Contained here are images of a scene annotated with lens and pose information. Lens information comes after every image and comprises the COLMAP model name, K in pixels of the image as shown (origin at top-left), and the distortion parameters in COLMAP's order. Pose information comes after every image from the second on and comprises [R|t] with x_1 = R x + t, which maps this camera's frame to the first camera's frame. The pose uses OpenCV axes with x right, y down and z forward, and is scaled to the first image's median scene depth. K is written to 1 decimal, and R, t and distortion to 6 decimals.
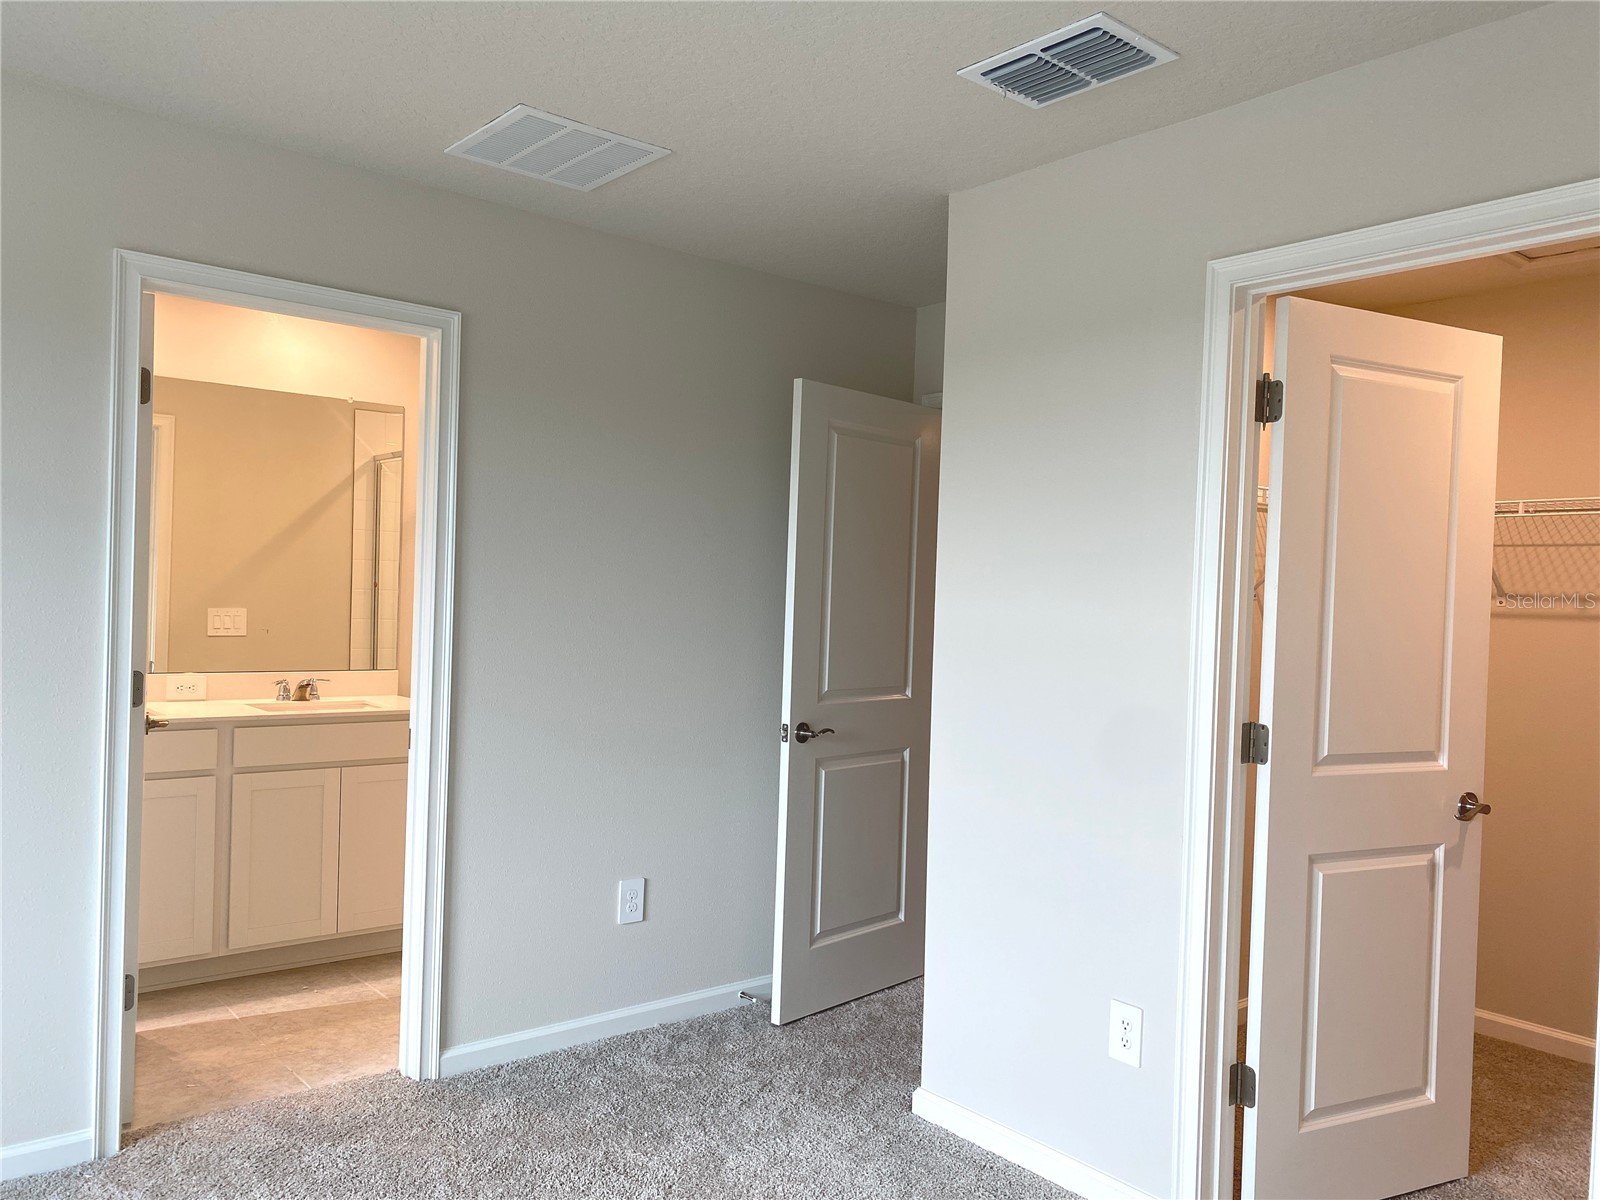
lens RADIAL K [[1245.2, 0, 801.7], [0, 1245.2, 611.3], [0, 0, 1]] dist [0.010902, -0.009647]
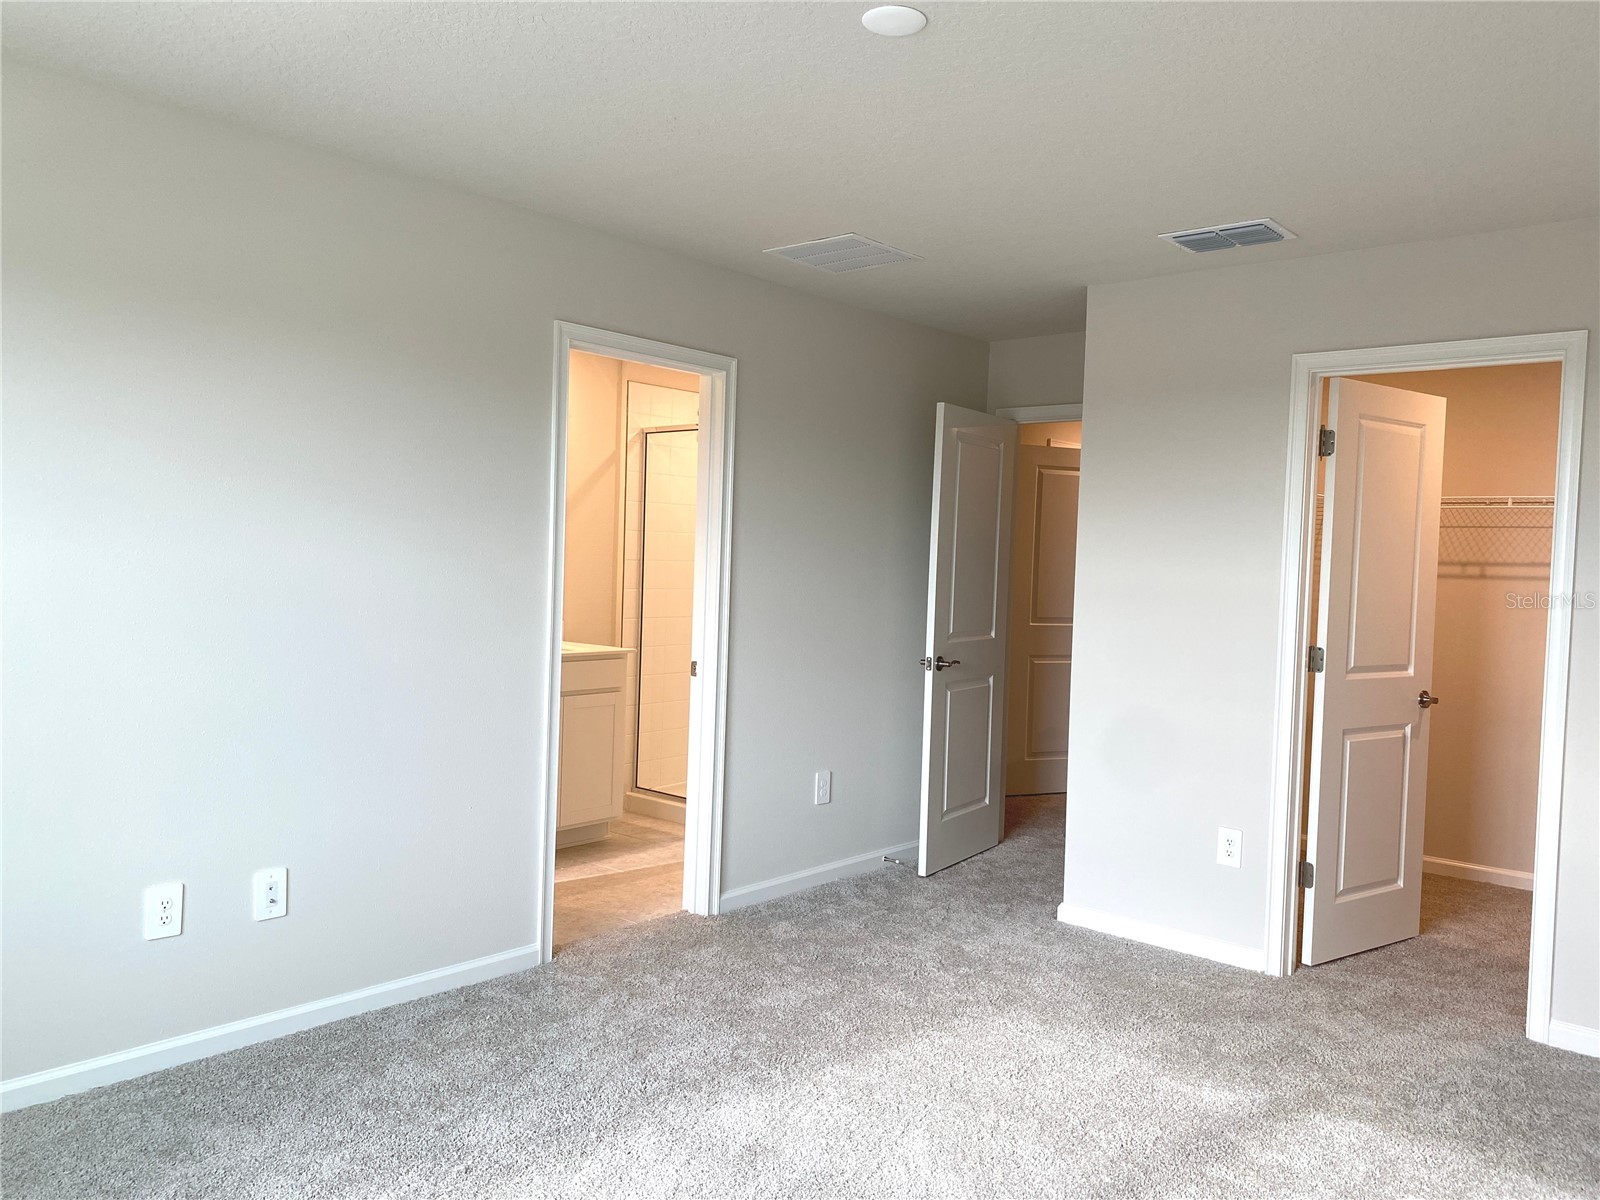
lens RADIAL K [[1226.6, 0, 800.0], [0, 1226.6, 600.0], [0, 0, 1]] dist [0.008002, -0.001618]
pose [[0.989006, -0.006878, 0.147714, -0.461738], [0.002545, 0.999561, 0.029503, -0.015572], [-0.147852, -0.028803, 0.988590, -0.399640]]
